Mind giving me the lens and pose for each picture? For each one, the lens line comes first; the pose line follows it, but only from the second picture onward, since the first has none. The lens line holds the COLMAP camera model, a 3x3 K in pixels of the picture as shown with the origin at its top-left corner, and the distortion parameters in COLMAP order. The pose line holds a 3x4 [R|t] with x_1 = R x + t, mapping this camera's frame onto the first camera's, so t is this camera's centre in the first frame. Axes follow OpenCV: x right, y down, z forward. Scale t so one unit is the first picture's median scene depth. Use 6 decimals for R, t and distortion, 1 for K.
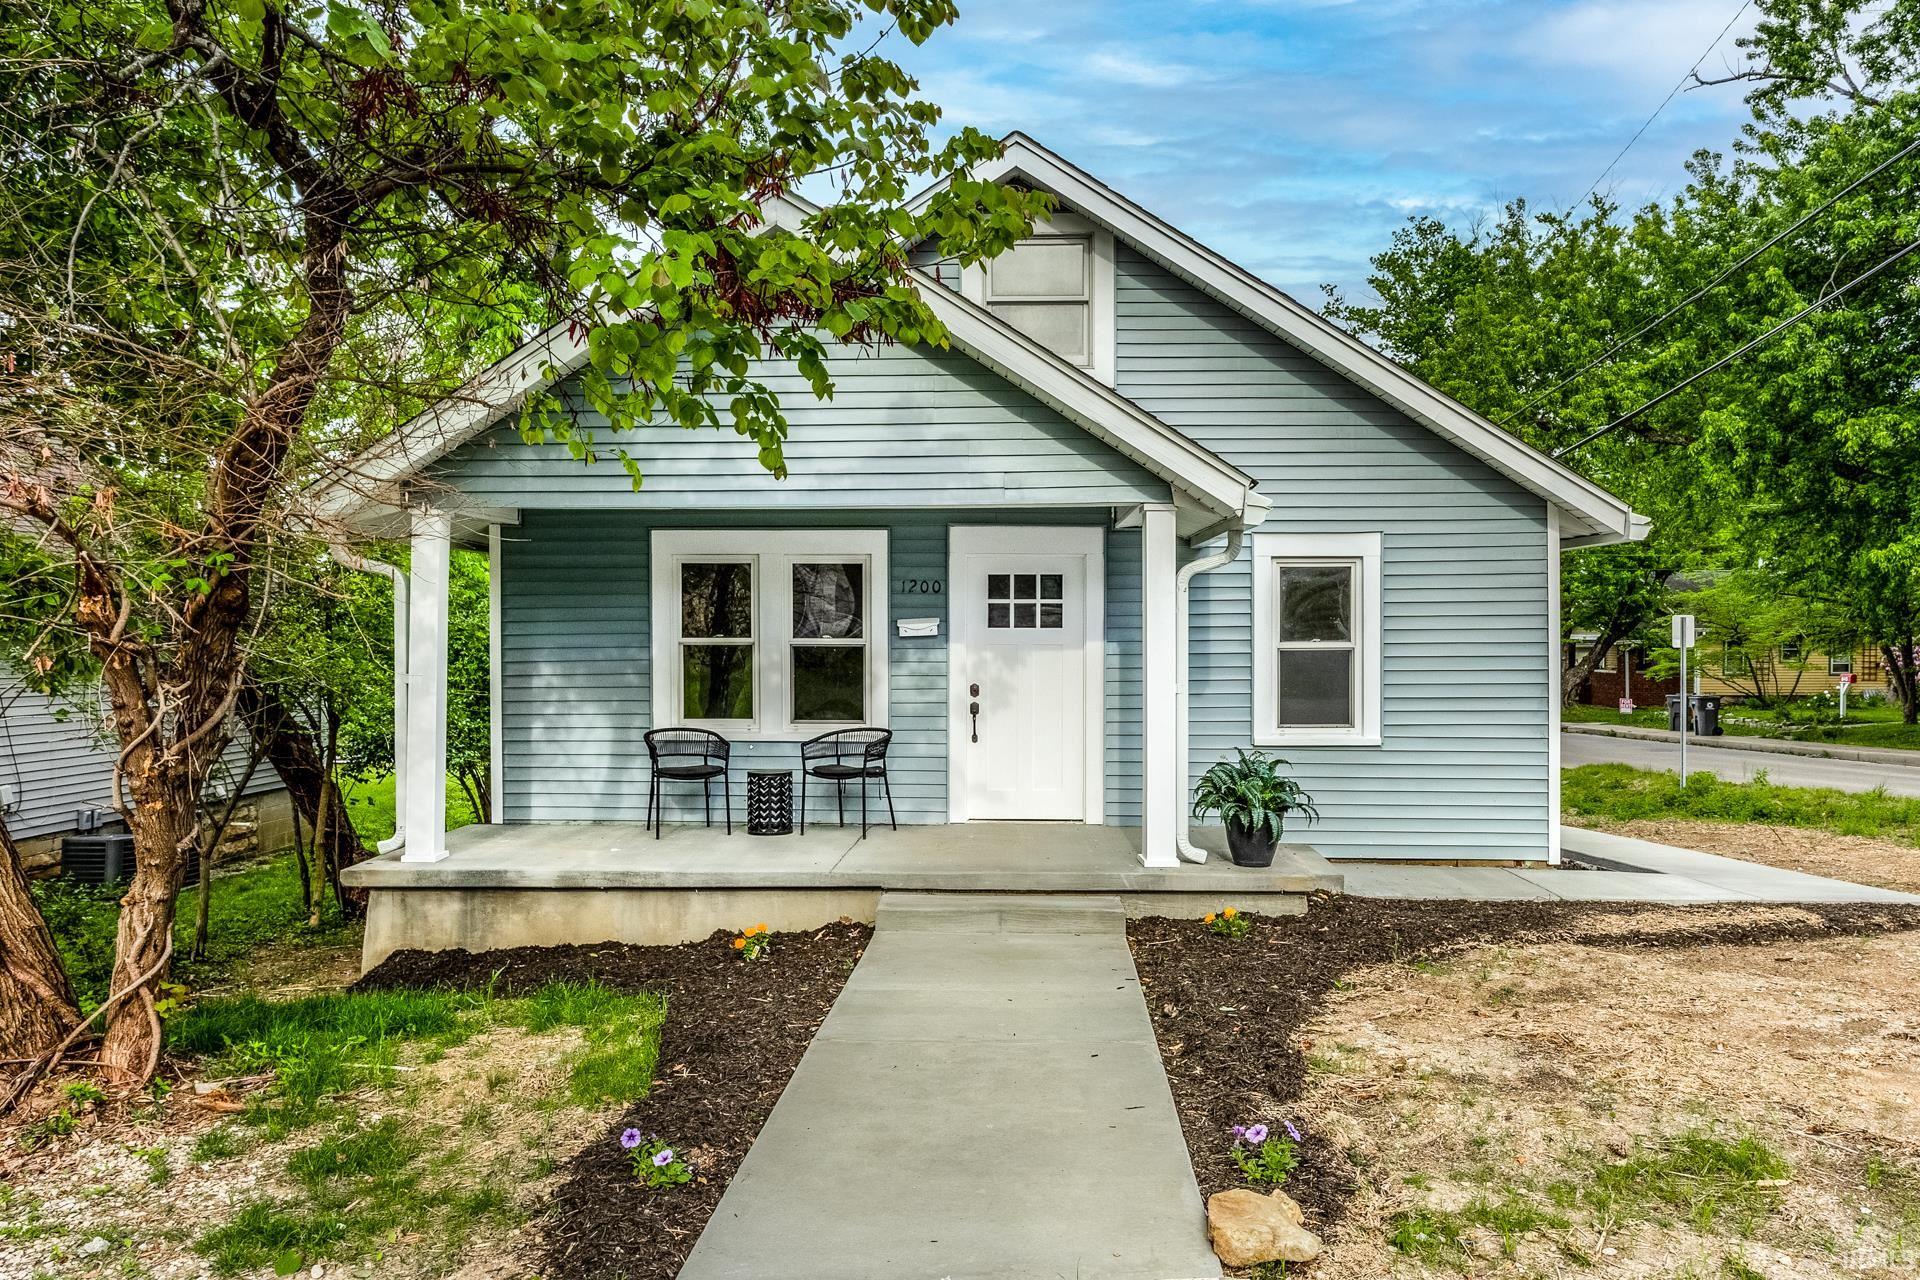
lens RADIAL K [[1132.2, 0, 957.3], [0, 1132.2, 634.4], [0, 0, 1]] dist [0.013213, -0.012572]
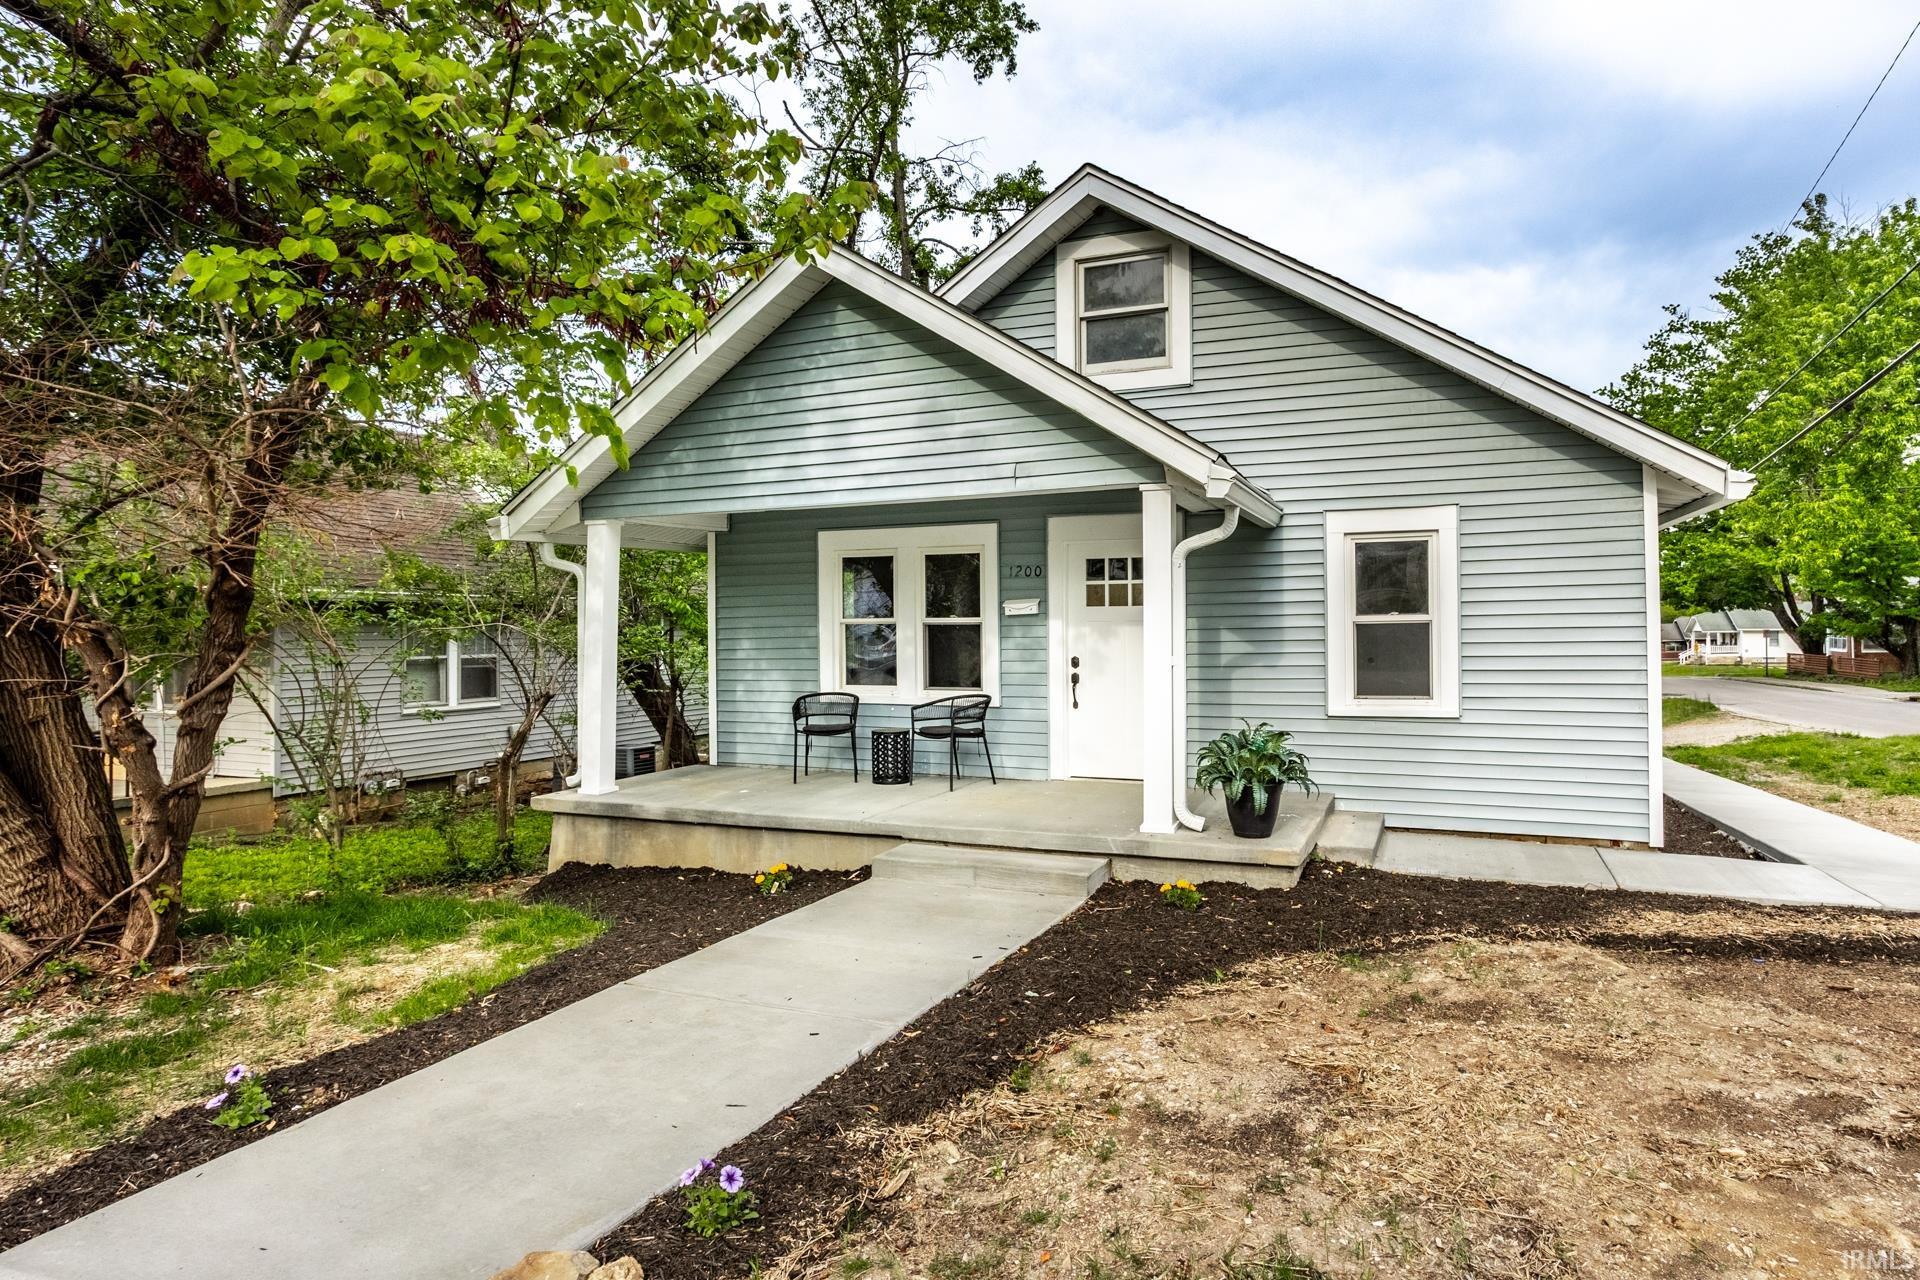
lens RADIAL K [[906.9, 0, 959.3], [0, 906.9, 605.3], [0, 0, 1]] dist [-0.016571, 0.005244]
pose [[0.956464, -0.015819, -0.291422, 0.242176], [0.012122, 0.999822, -0.014488, 0.006696], [0.291599, 0.010325, 0.956485, 0.145710]]
